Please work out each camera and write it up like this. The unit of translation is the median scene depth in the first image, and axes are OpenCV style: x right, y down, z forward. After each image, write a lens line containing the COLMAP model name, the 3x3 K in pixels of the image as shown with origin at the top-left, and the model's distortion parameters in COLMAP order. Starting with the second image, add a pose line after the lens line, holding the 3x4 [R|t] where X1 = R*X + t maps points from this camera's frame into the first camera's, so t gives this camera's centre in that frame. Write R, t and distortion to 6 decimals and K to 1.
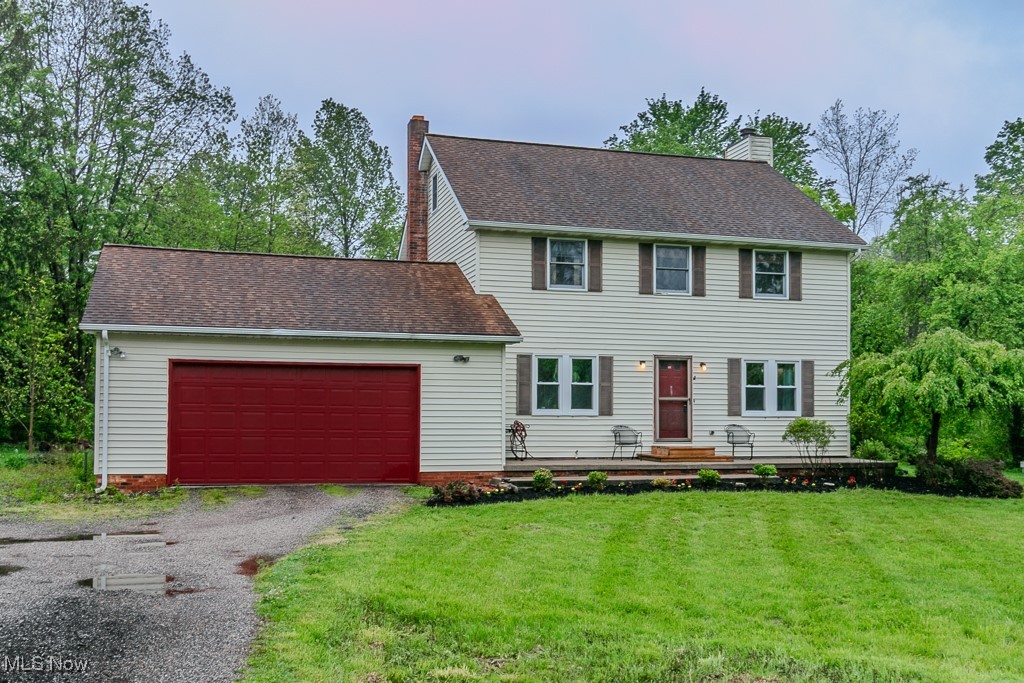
lens RADIAL K [[1025.5, 0, 512.4], [0, 1025.5, 346.3], [0, 0, 1]] dist [-0.000447, 0.000000]
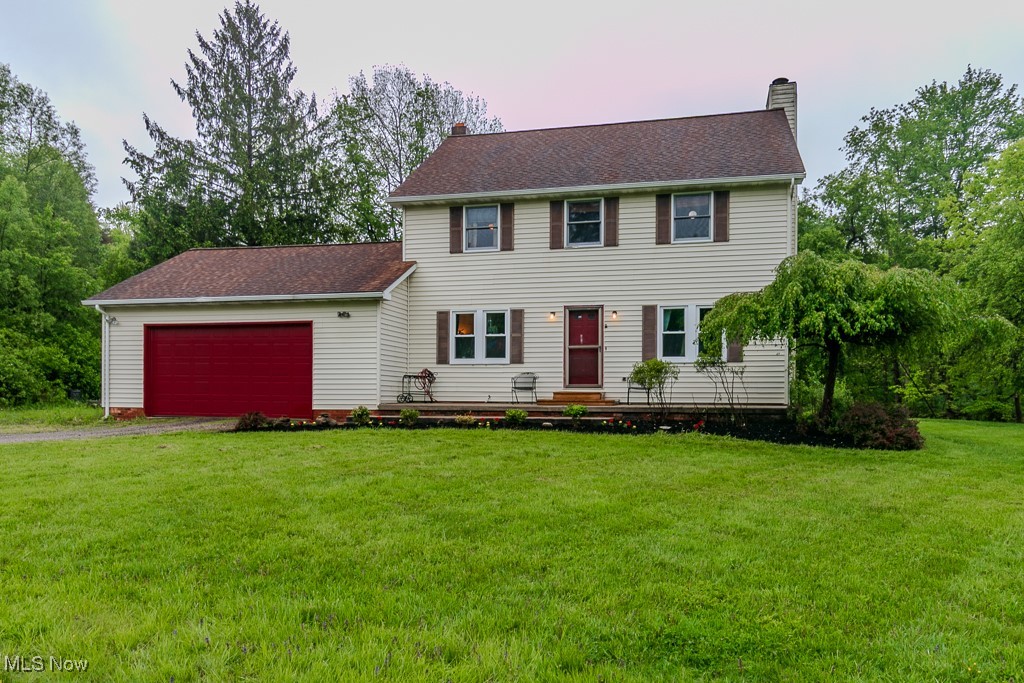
lens RADIAL K [[749.5, 0, 519.7], [0, 749.5, 381.5], [0, 0, 1]] dist [-0.001797, 0.007225]
pose [[0.870290, -0.009497, -0.492448, 0.482046], [0.035731, 0.998397, 0.043894, 0.051117], [0.491242, -0.055796, 0.869234, 0.303680]]
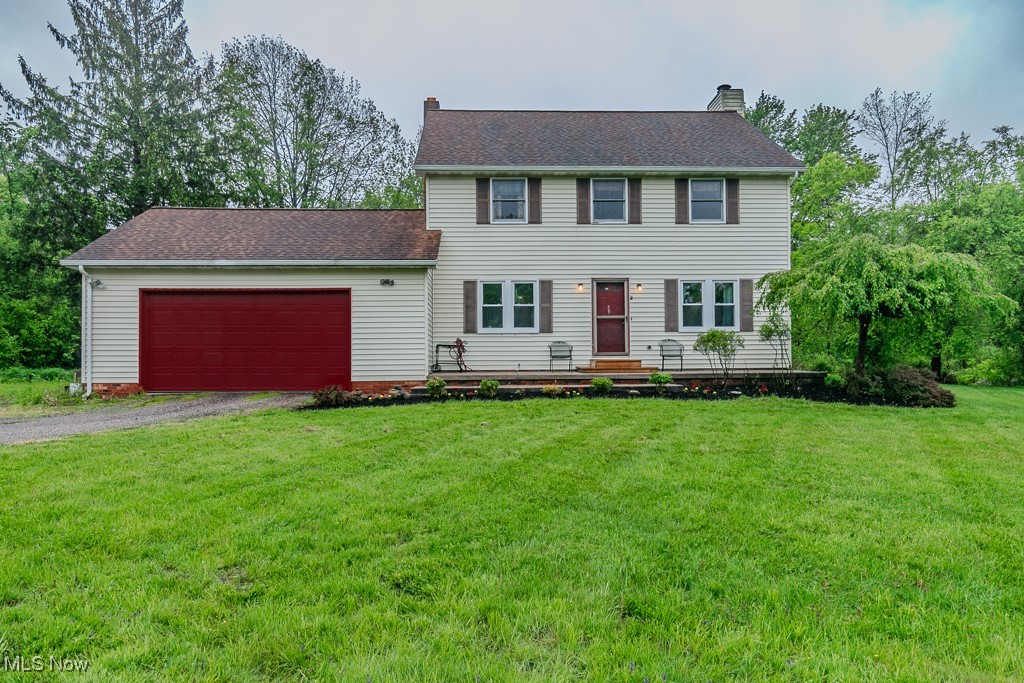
lens RADIAL K [[685.8, 0, 510.3], [0, 685.8, 324.9], [0, 0, 1]] dist [0.000272, 0.000302]
pose [[0.970693, -0.023465, -0.239173, 0.231095], [0.028942, 0.999393, 0.019414, 0.042669], [0.238572, -0.025767, 0.970783, 0.256999]]
